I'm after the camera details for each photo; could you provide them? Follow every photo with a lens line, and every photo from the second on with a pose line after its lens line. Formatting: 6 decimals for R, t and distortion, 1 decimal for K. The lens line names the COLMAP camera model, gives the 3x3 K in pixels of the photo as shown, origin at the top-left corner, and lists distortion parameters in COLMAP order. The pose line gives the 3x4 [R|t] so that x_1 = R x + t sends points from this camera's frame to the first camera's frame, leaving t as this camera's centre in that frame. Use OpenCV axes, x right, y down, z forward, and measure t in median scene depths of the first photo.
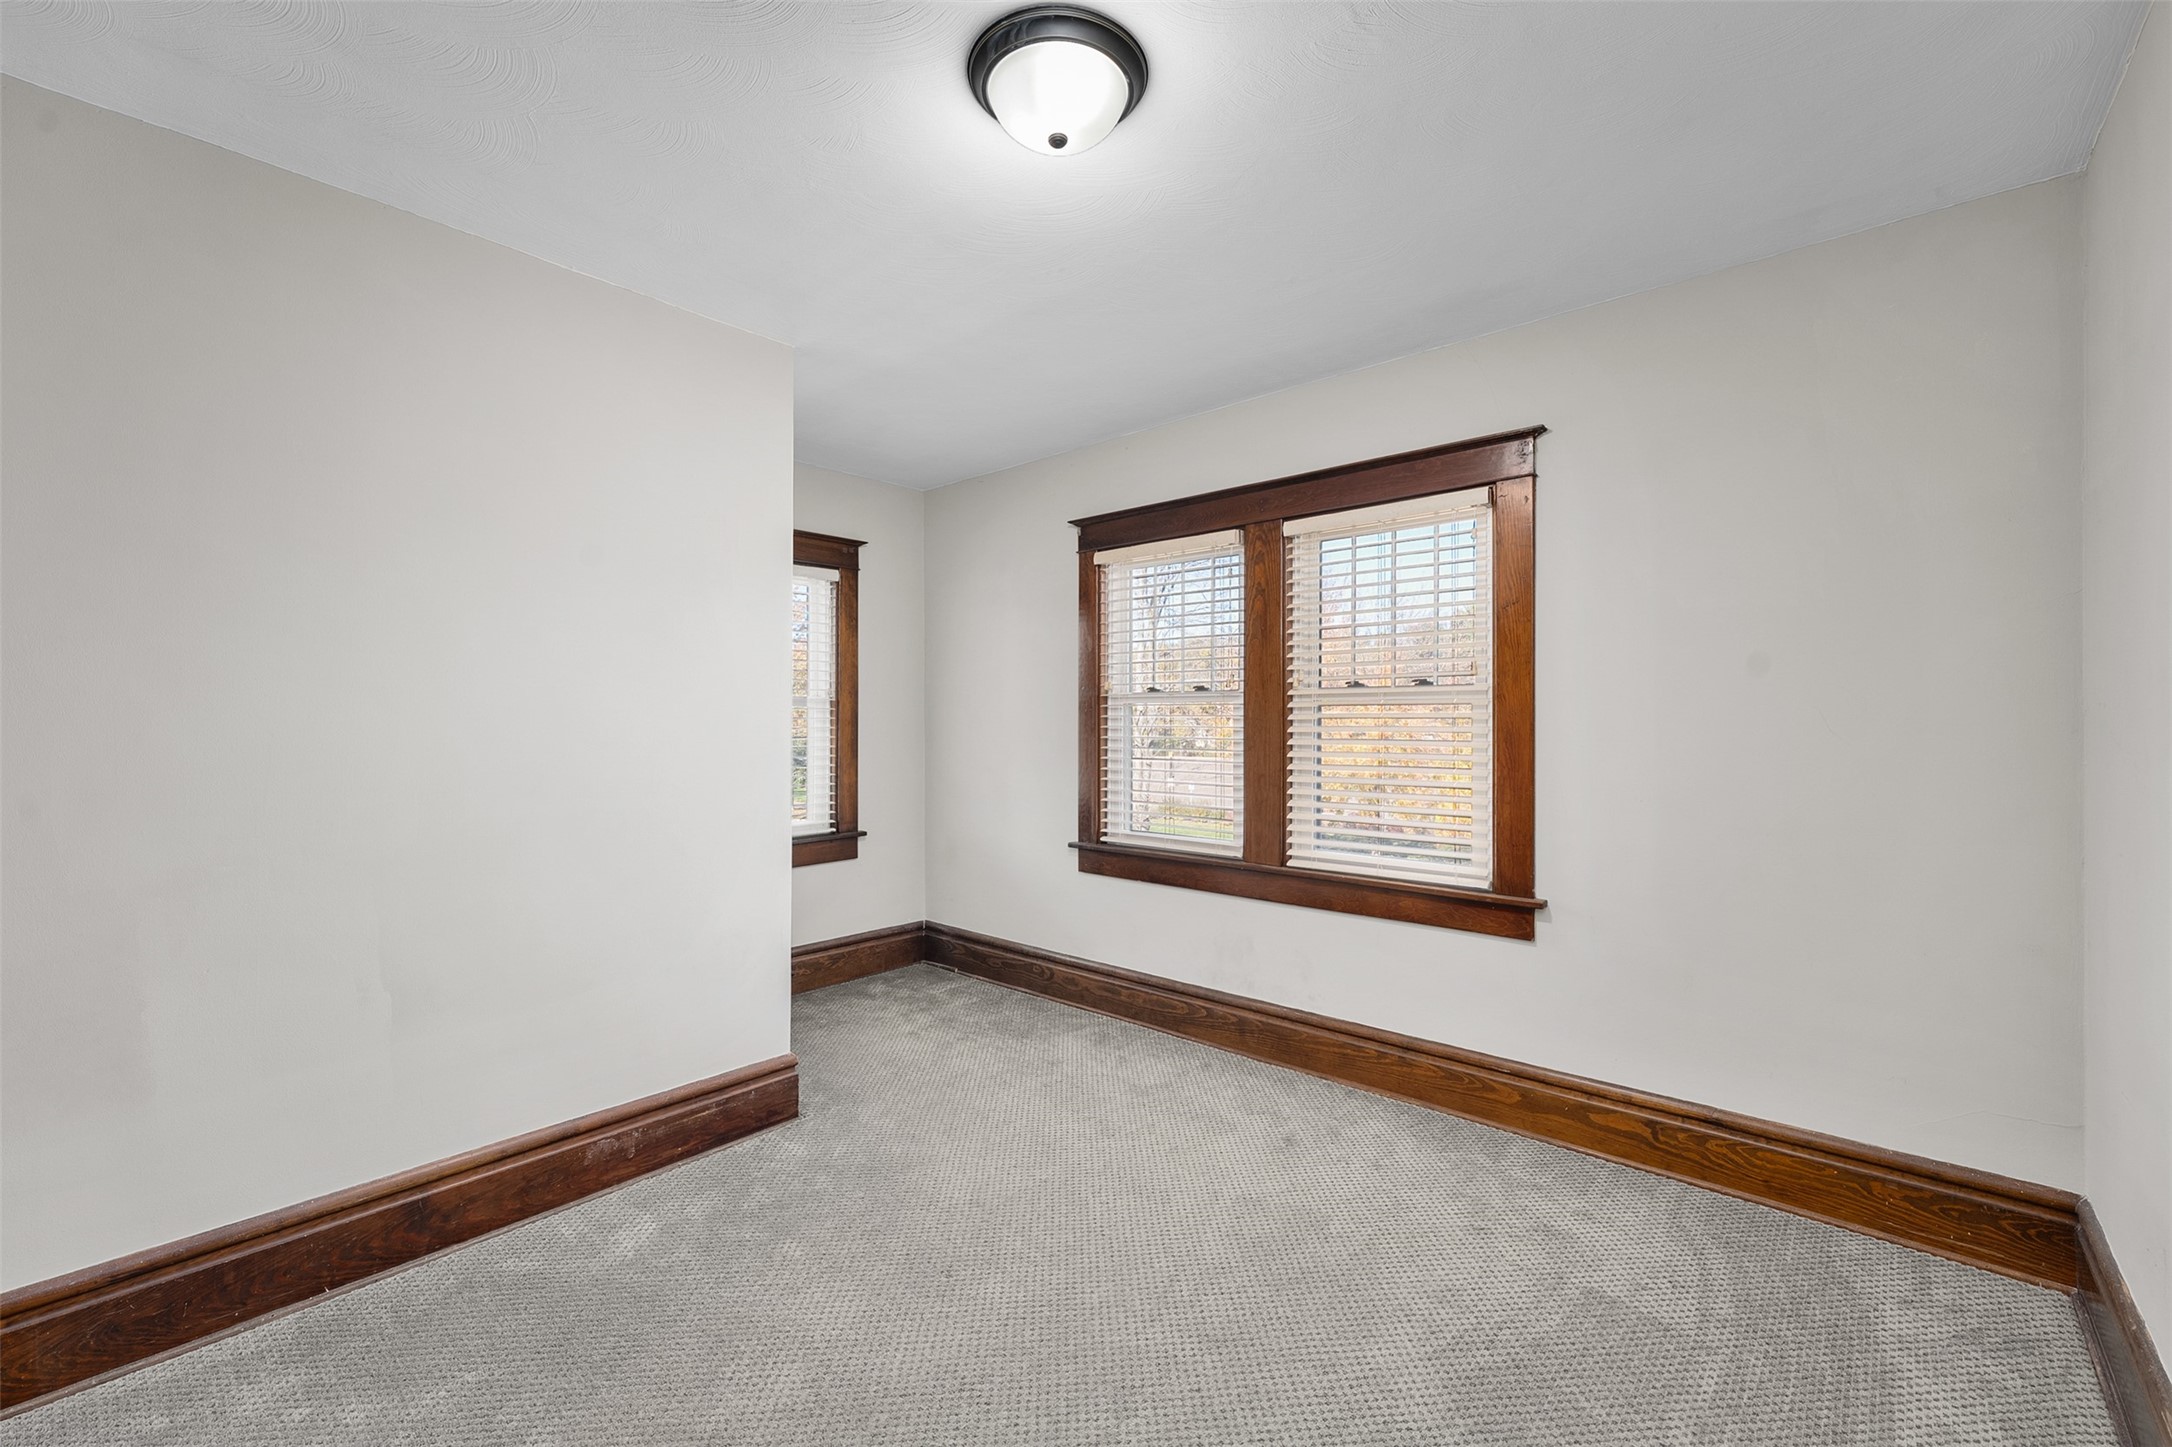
lens RADIAL K [[864.4, 0, 1079.4], [0, 864.4, 722.0], [0, 0, 1]] dist [-0.003209, -0.000101]
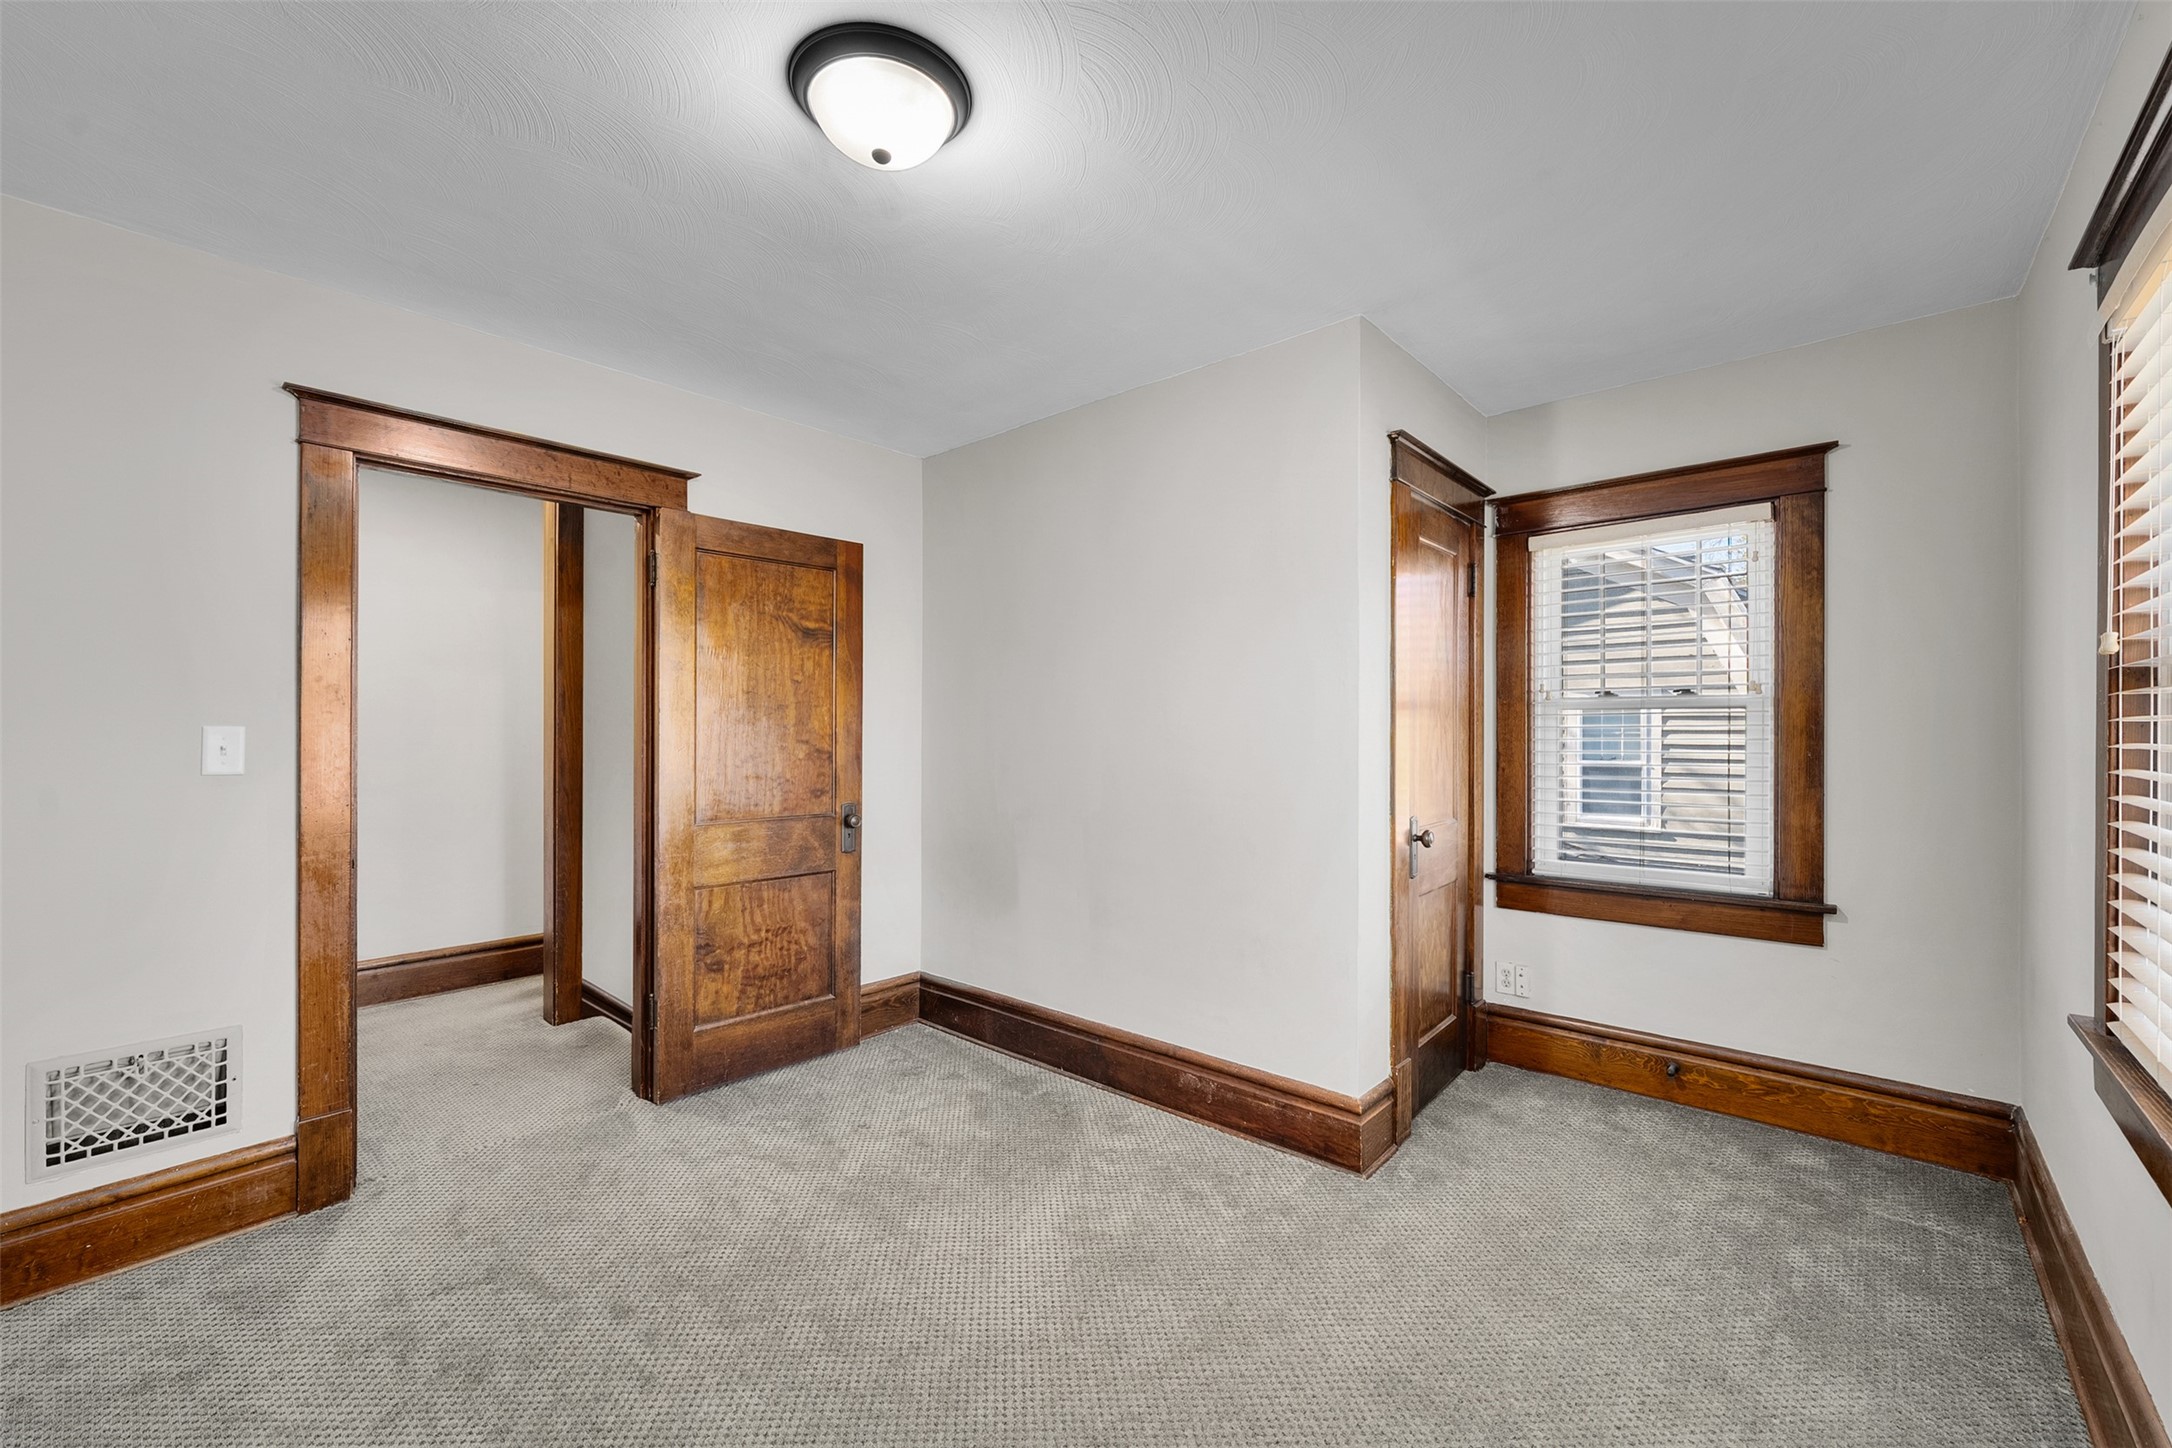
lens RADIAL K [[864.4, 0, 1089.5], [0, 864.4, 719.1], [0, 0, 1]] dist [-0.003209, -0.000101]
pose [[-0.002439, -0.021501, -0.999766, 0.374970], [0.009521, 0.999723, -0.021523, -0.000424], [0.999952, -0.009571, -0.002233, 0.462025]]
